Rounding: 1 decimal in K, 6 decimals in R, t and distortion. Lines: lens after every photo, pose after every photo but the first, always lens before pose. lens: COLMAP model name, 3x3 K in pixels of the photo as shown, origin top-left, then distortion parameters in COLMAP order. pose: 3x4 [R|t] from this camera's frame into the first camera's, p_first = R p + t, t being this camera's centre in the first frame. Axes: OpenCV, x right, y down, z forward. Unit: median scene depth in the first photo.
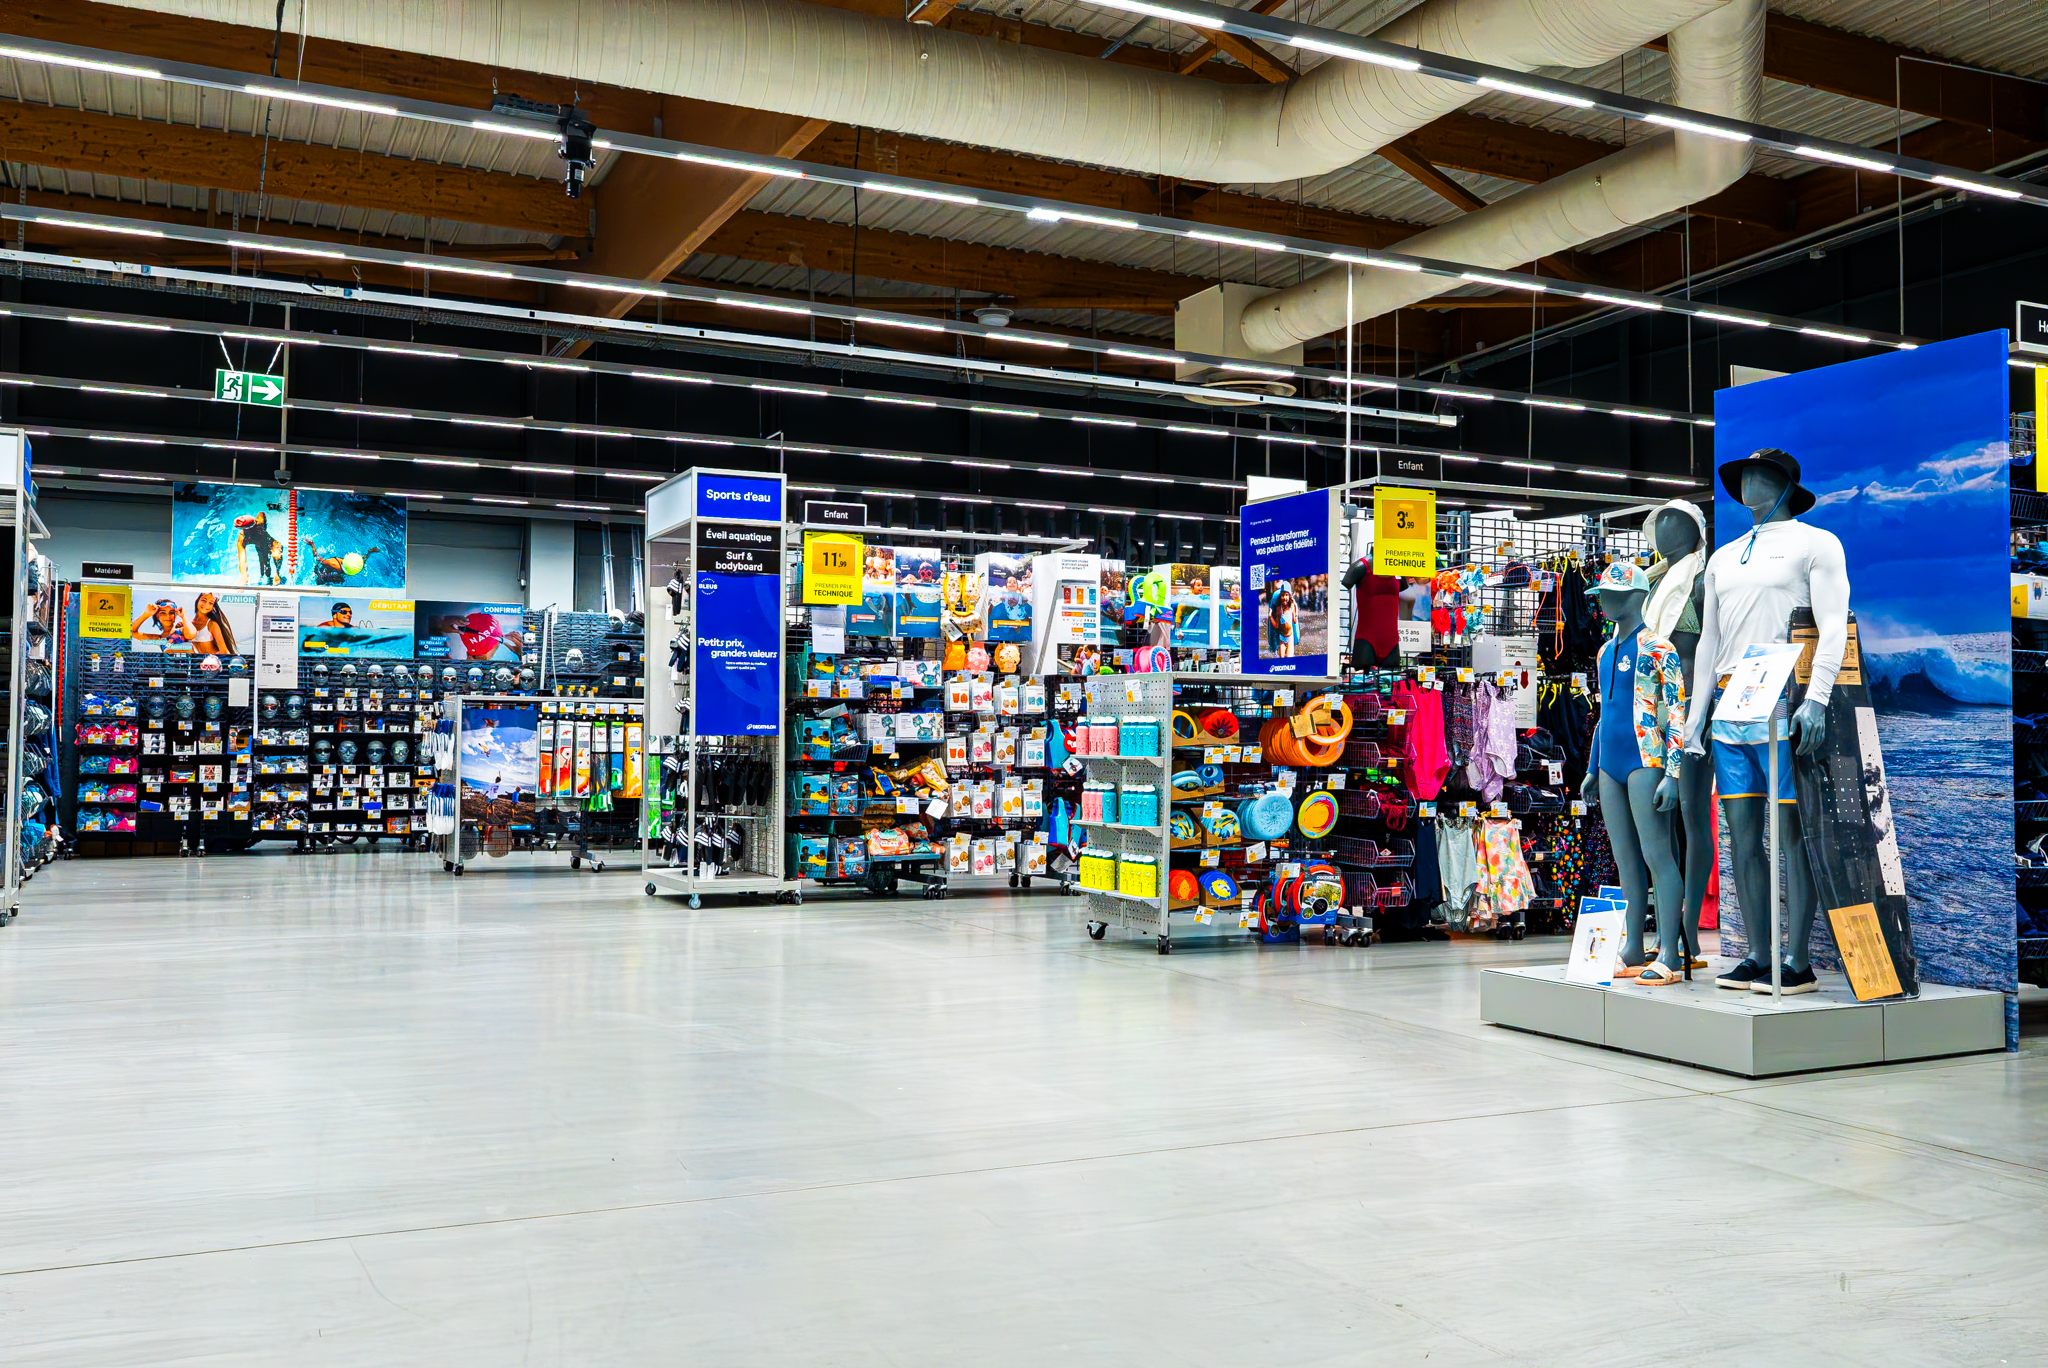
lens RADIAL K [[1796.7, 0, 1019.4], [0, 1796.7, 684.9], [0, 0, 1]] dist [-0.012968, 0.033220]
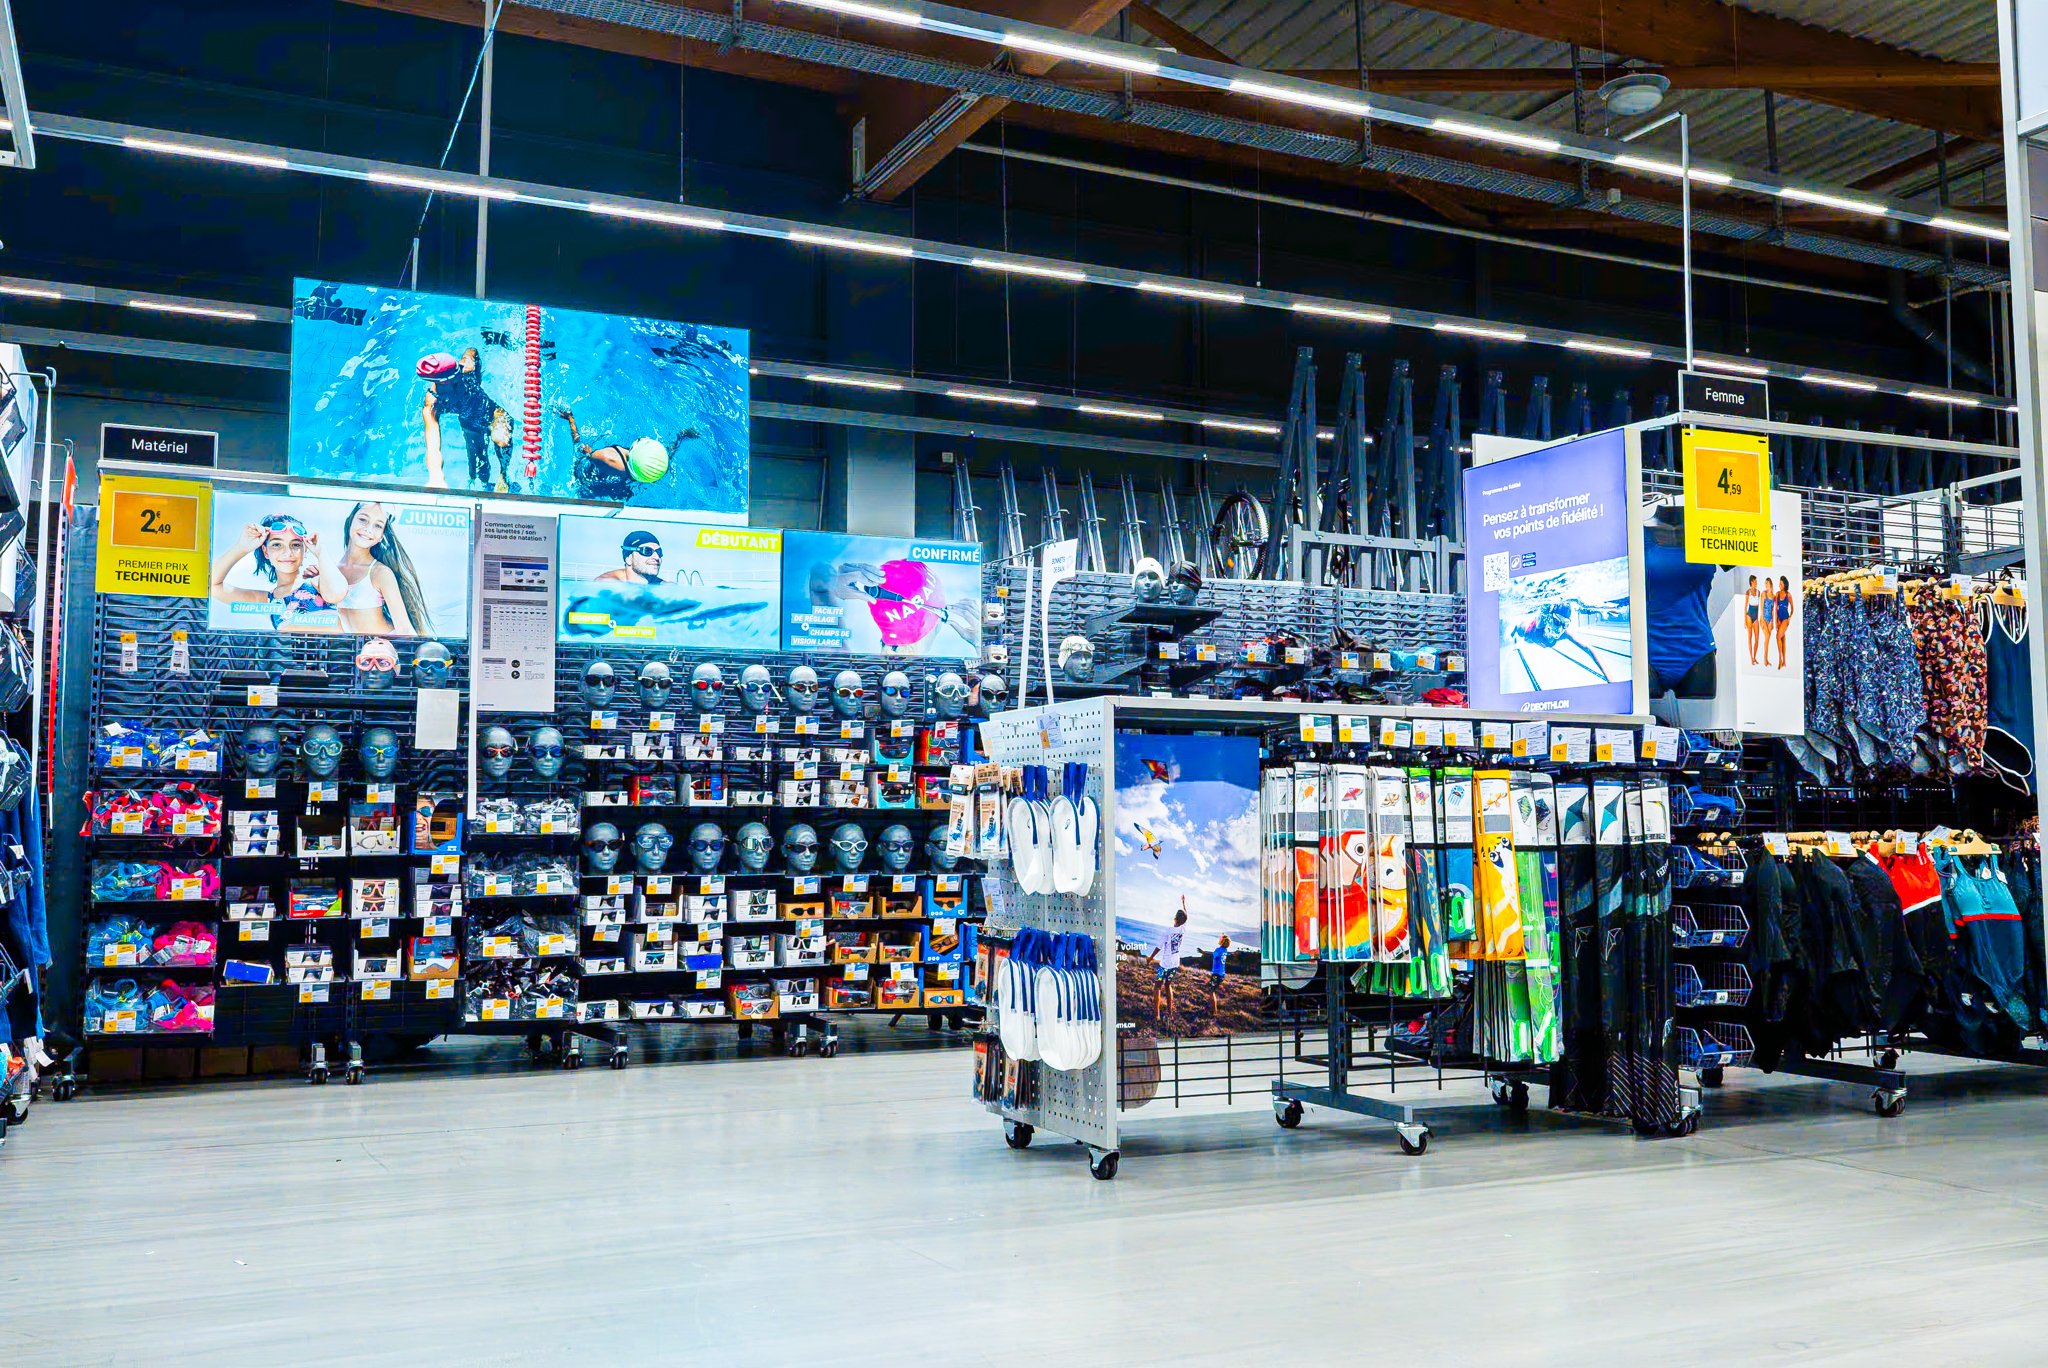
lens RADIAL K [[1873.7, 0, 1025.5], [0, 1873.7, 686.4], [0, 0, 1]] dist [-0.006061, 0.000000]
pose [[0.999914, -0.009097, -0.009412, -0.280378], [0.008683, 0.999028, -0.043227, 0.017799], [0.009796, 0.043142, 0.999021, 0.523926]]
